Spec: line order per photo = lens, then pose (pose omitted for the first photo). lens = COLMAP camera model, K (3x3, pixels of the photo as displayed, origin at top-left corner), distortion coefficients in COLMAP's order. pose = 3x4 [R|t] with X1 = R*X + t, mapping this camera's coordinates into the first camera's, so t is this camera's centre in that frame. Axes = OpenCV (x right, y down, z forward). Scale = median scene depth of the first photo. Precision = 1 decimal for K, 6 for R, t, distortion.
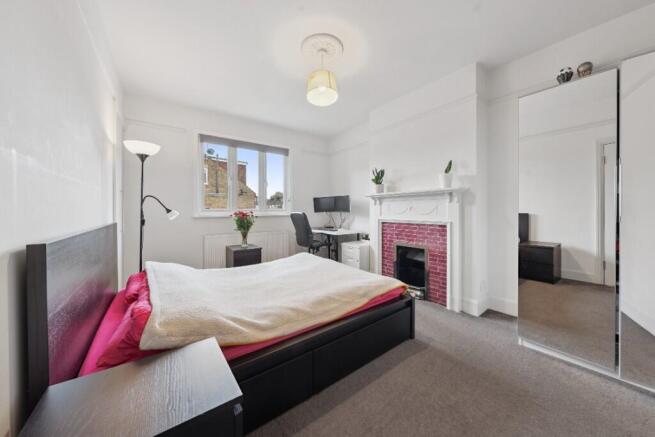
lens RADIAL K [[223.5, 0, 327.5], [0, 223.5, 218.5], [0, 0, 1]] dist [-0.001124, -0.000079]
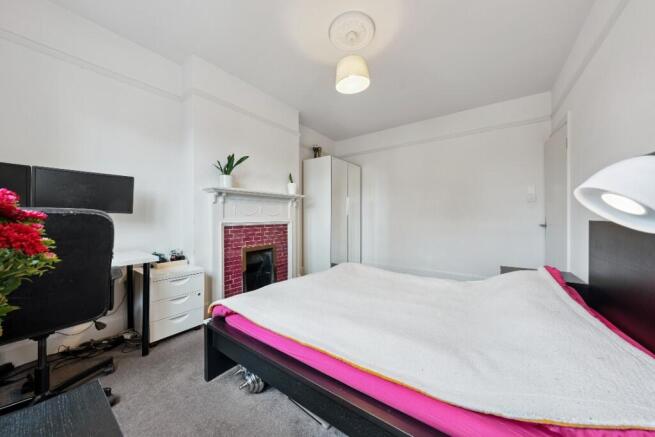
lens RADIAL K [[223.5, 0, 327.5], [0, 223.5, 218.5], [0, 0, 1]] dist [-0.001124, -0.000079]
pose [[-0.292467, -0.009785, 0.956225, -0.592039], [0.032339, 0.999274, 0.020117, -0.015290], [-0.955729, 0.036807, -0.291939, 0.930077]]
